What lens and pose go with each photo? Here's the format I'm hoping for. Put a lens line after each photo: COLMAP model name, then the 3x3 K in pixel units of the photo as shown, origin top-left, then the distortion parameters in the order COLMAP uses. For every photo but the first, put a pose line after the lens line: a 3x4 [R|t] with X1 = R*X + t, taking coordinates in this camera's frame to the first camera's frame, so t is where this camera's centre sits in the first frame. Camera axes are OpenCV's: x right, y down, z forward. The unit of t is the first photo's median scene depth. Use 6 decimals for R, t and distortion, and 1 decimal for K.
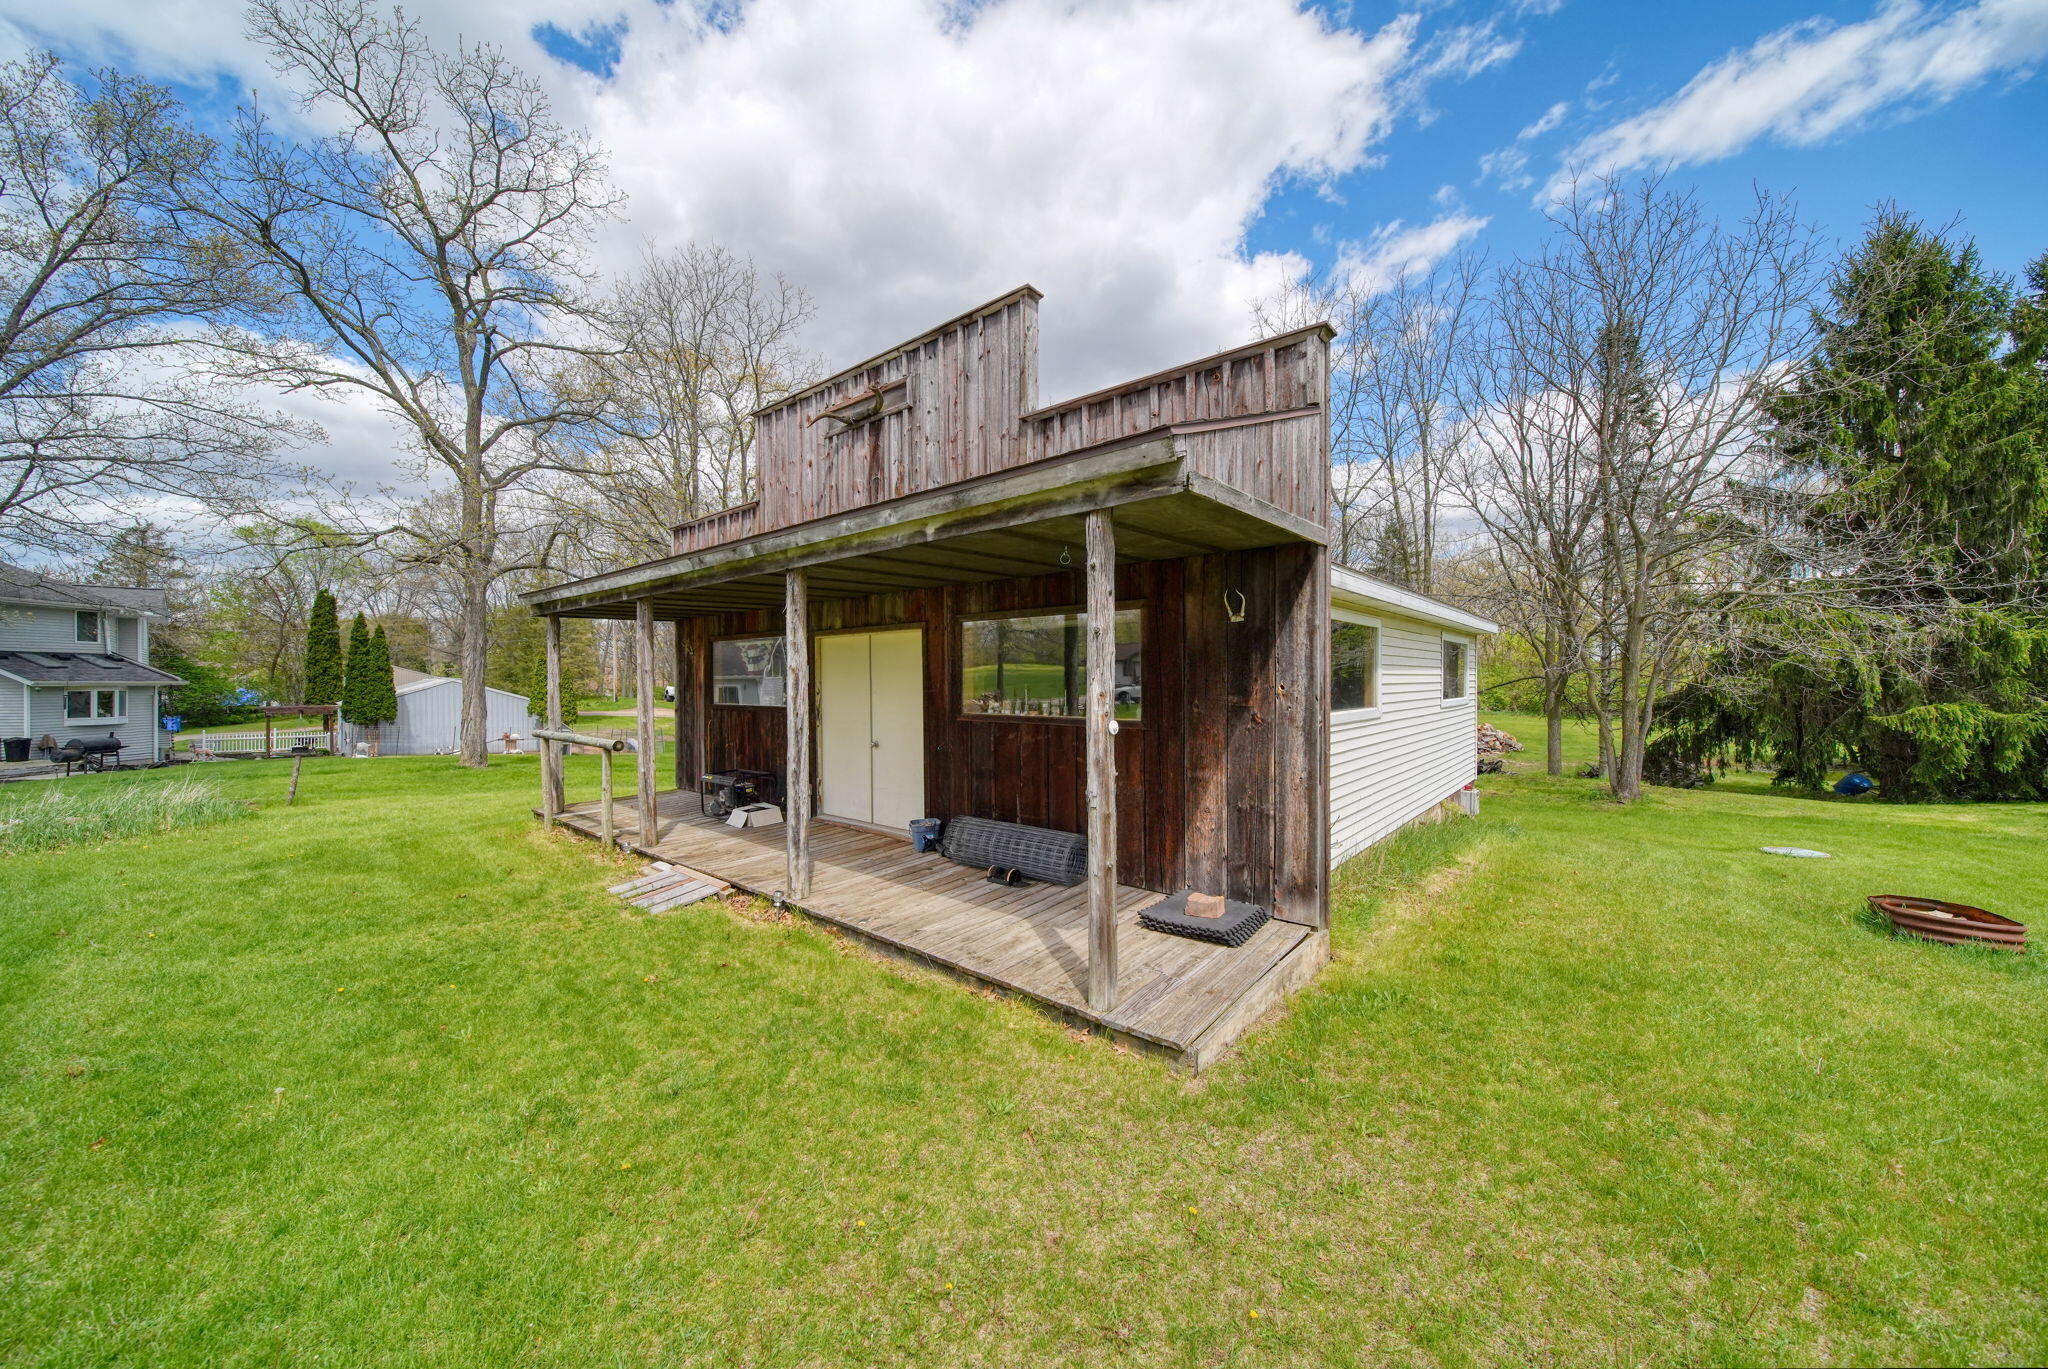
lens RADIAL K [[715.5, 0, 1021.9], [0, 715.5, 681.3], [0, 0, 1]] dist [0.001864, -0.001981]
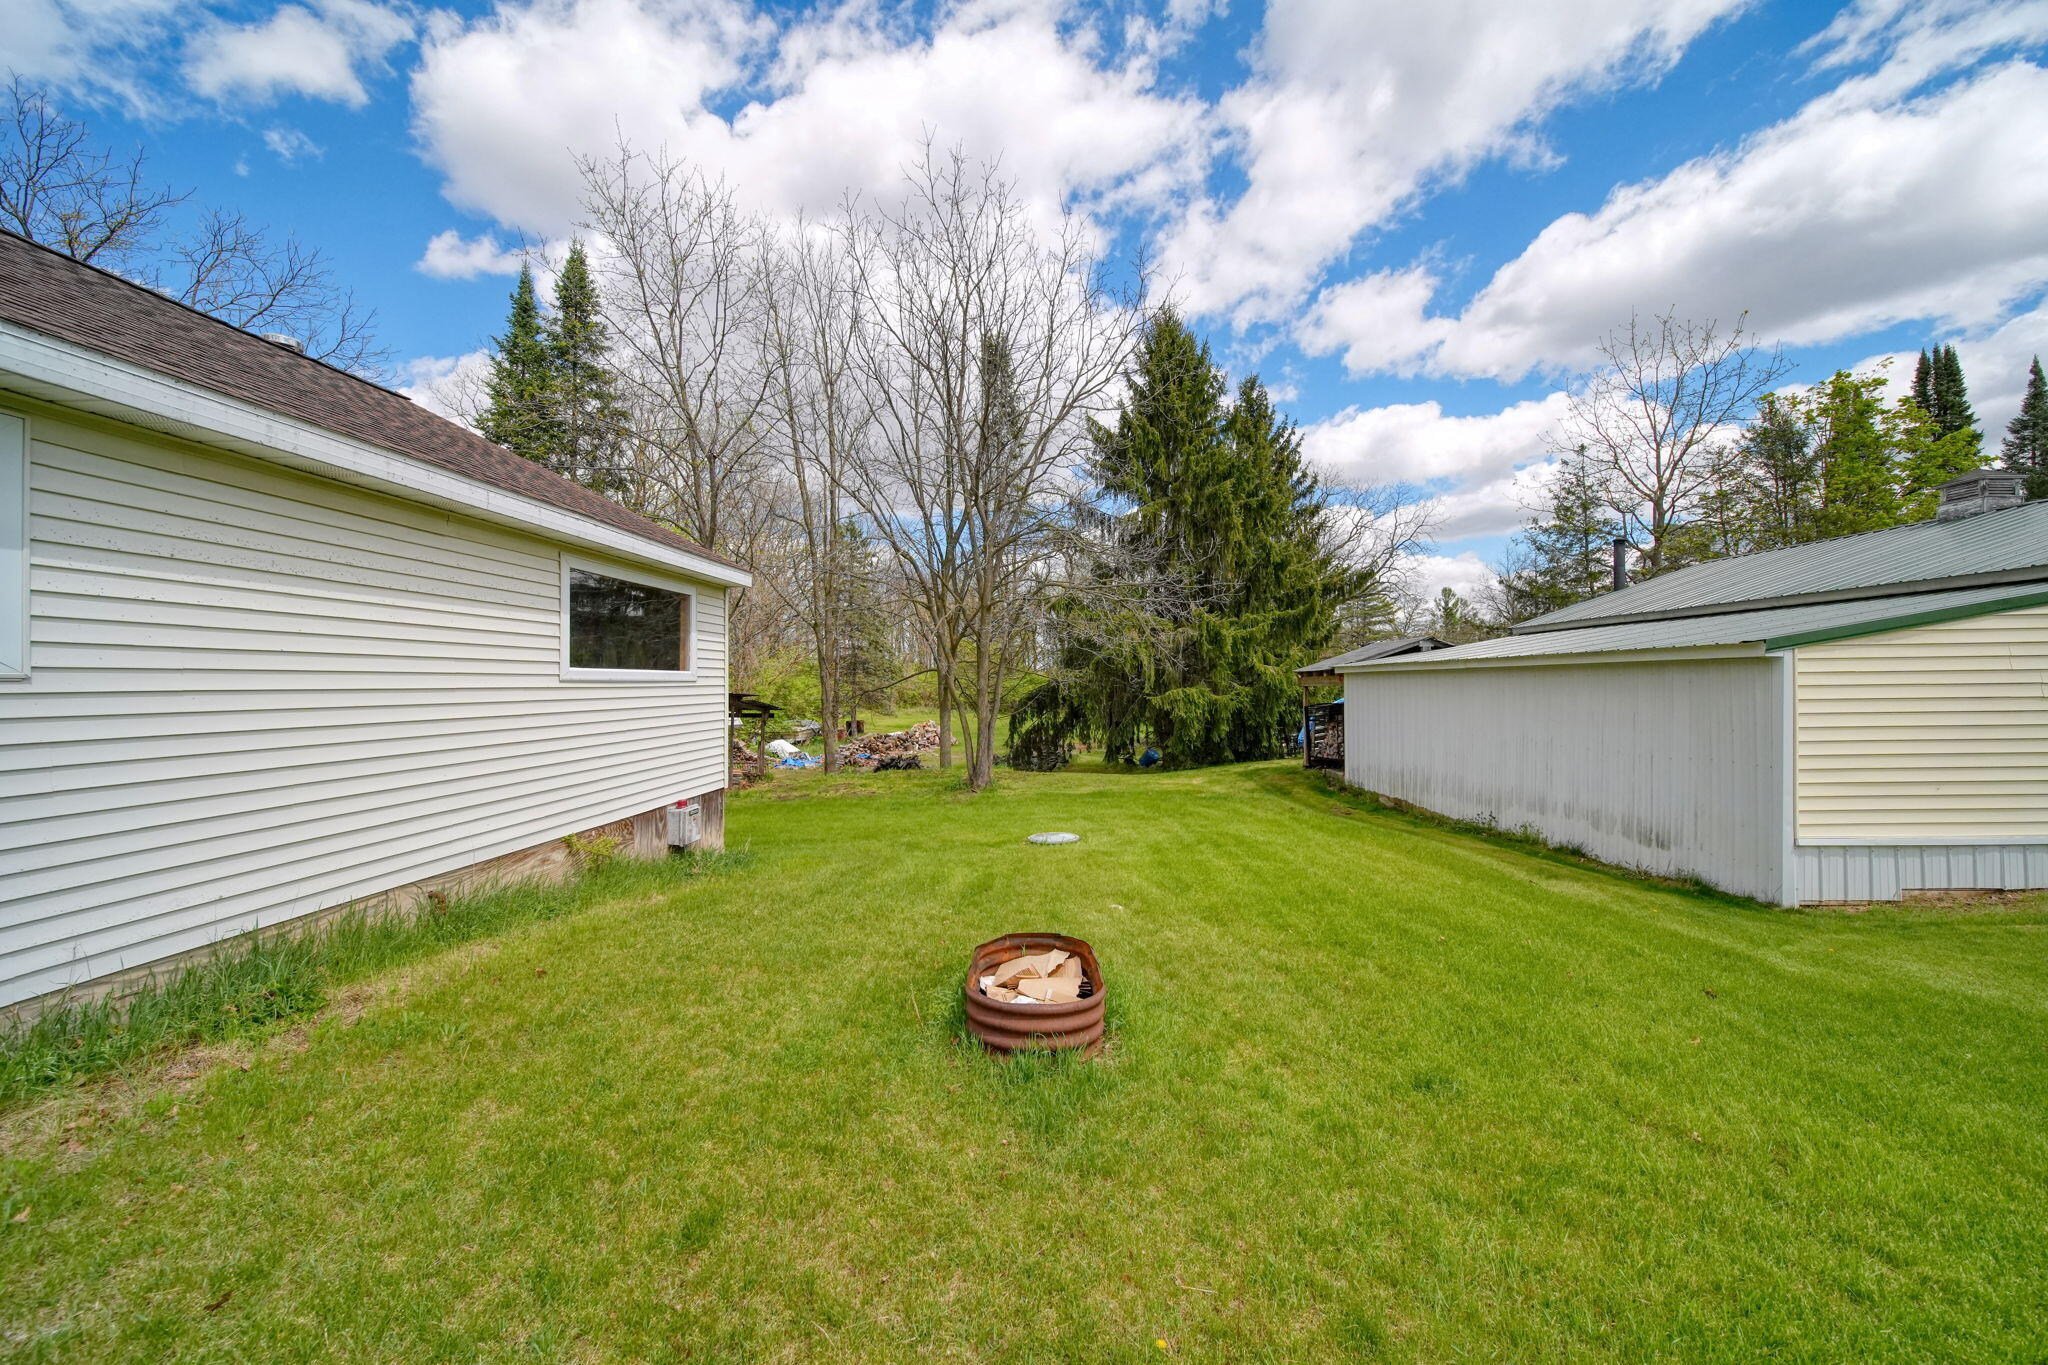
lens RADIAL K [[715.5, 0, 1021.9], [0, 715.5, 679.3], [0, 0, 1]] dist [0.001864, -0.001981]
pose [[0.801565, 0.001870, 0.597905, 0.465227], [0.006128, 0.999917, -0.011344, 0.039655], [-0.597876, 0.012757, 0.801487, 0.261242]]
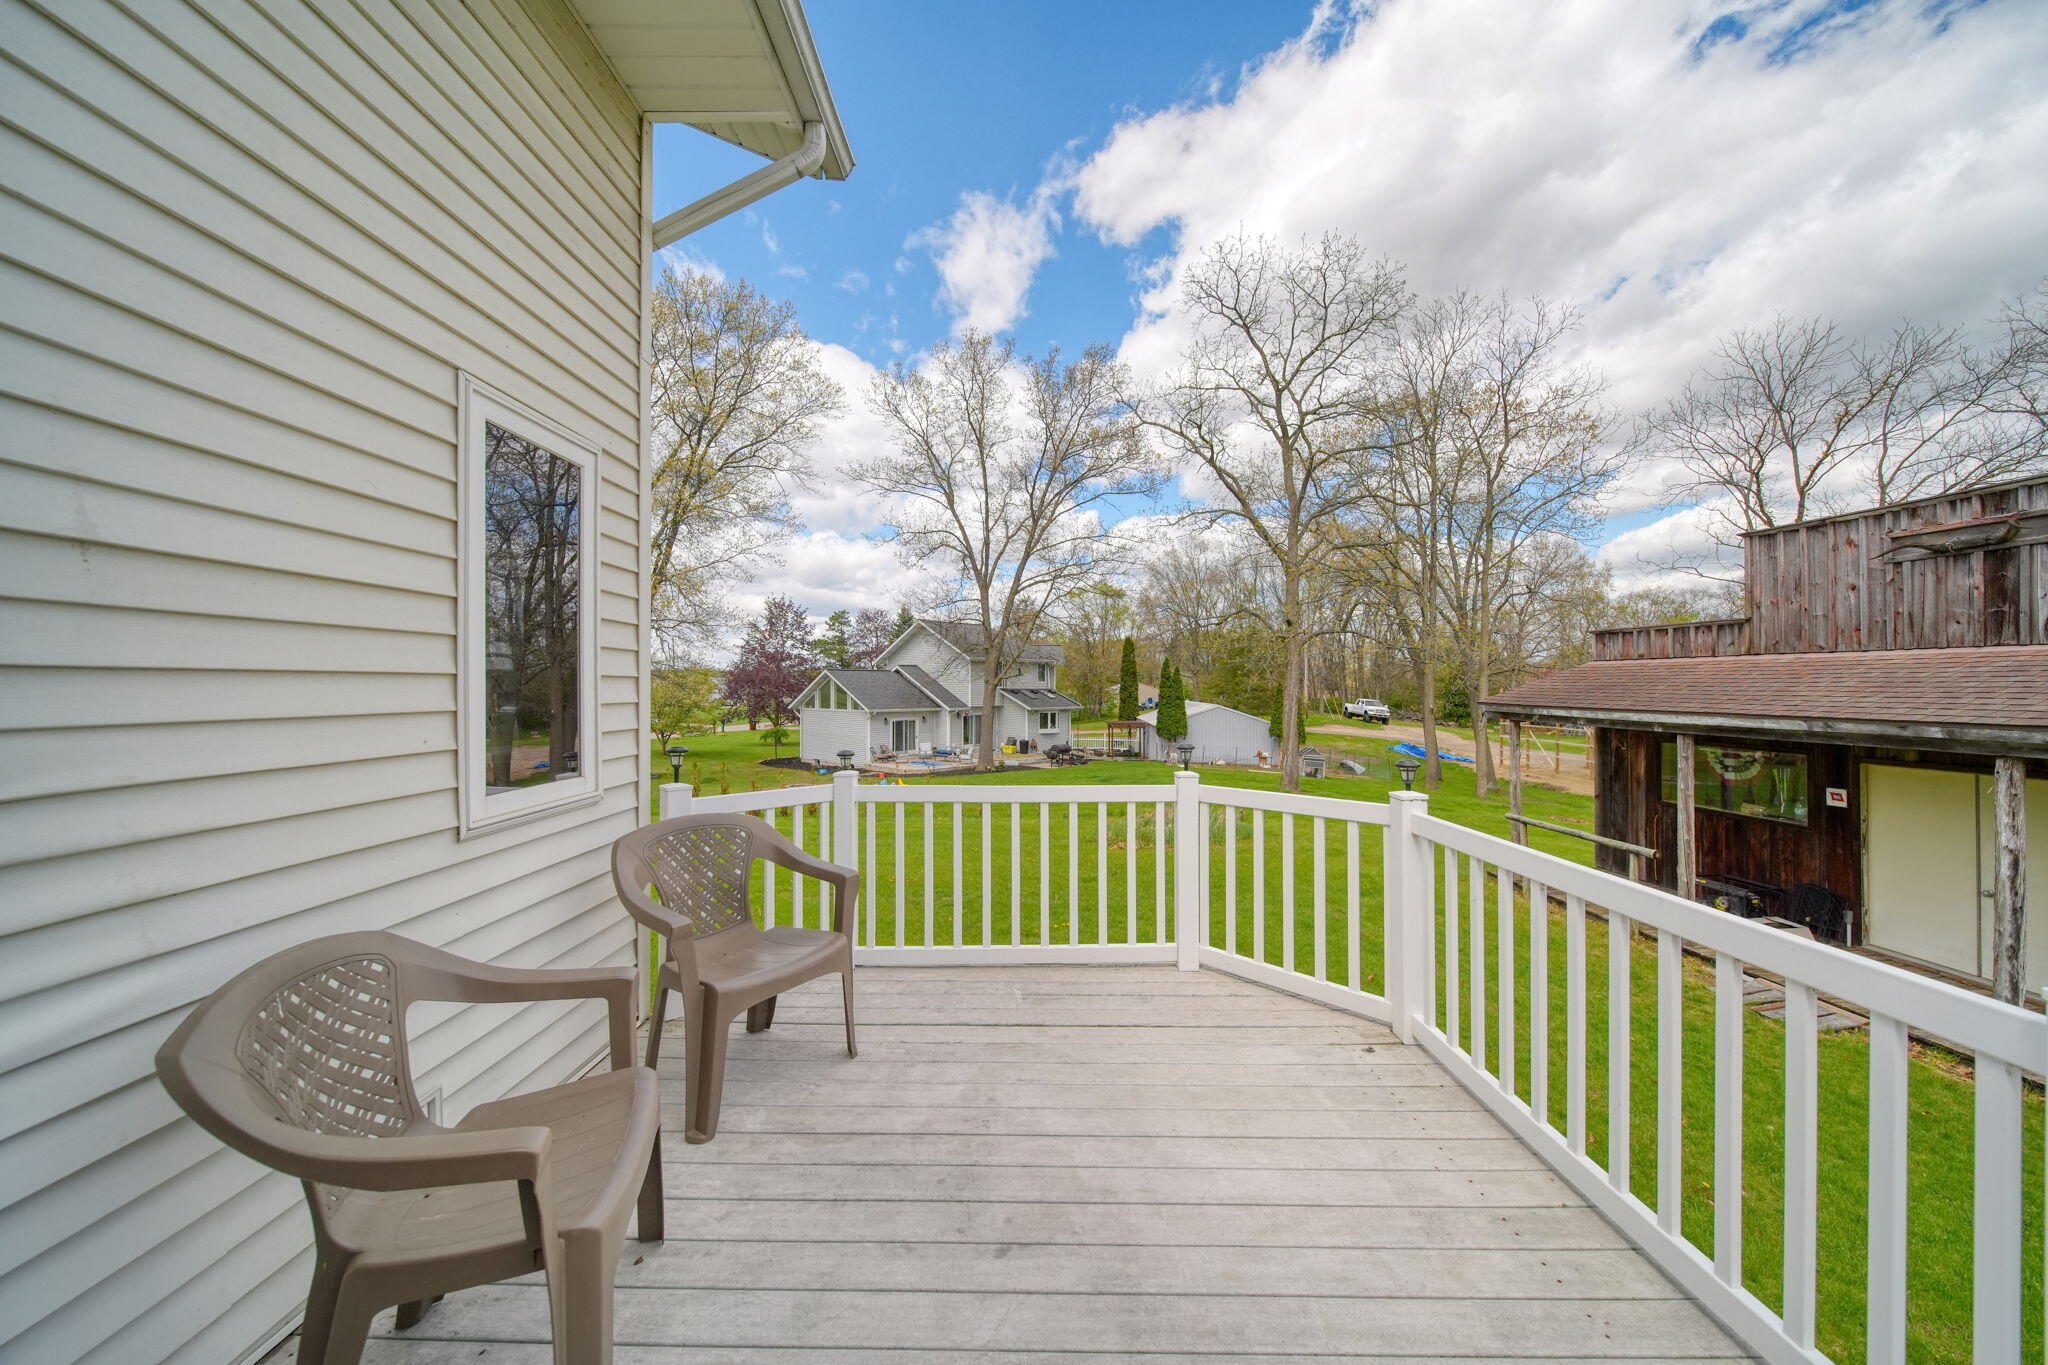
lens RADIAL K [[715.5, 0, 1021.9], [0, 715.5, 679.3], [0, 0, 1]] dist [0.001864, -0.001981]
pose [[0.673914, -0.000338, -0.738809, -0.253813], [-0.004771, 0.999977, -0.004810, -0.124436], [0.738794, 0.006766, 0.673897, -0.384122]]
